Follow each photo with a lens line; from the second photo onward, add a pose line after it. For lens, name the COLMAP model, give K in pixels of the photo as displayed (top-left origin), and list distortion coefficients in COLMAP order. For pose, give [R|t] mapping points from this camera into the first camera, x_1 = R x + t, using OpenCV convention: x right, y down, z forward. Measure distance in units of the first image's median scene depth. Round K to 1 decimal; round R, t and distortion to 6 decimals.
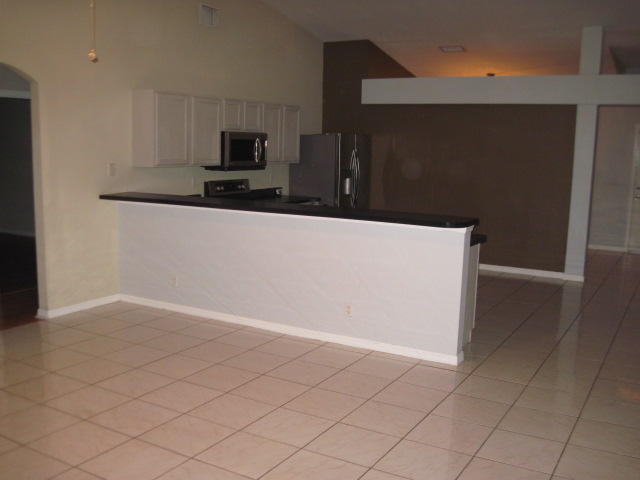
lens RADIAL K [[664.2, 0, 320.0], [0, 664.2, 240.0], [0, 0, 1]] dist [-0.119462, 0.001813]
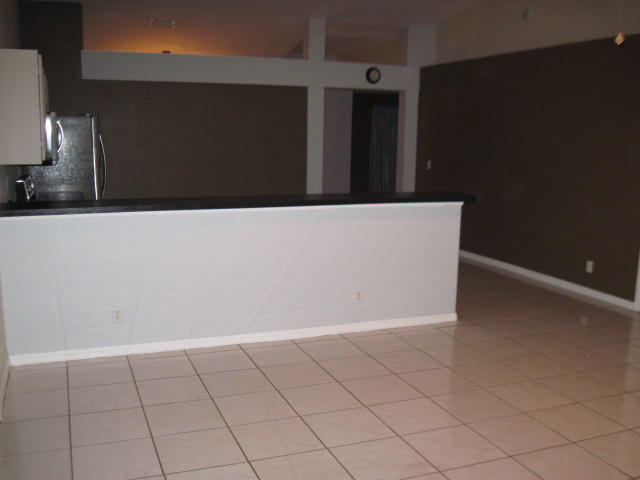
lens RADIAL K [[658.9, 0, 320.0], [0, 658.9, 240.0], [0, 0, 1]] dist [-0.139557, -0.003580]
pose [[0.625814, -0.145197, 0.766338, -0.500295], [0.110204, 0.989124, 0.097412, -0.055456], [-0.772147, 0.023492, 0.635009, 0.278166]]
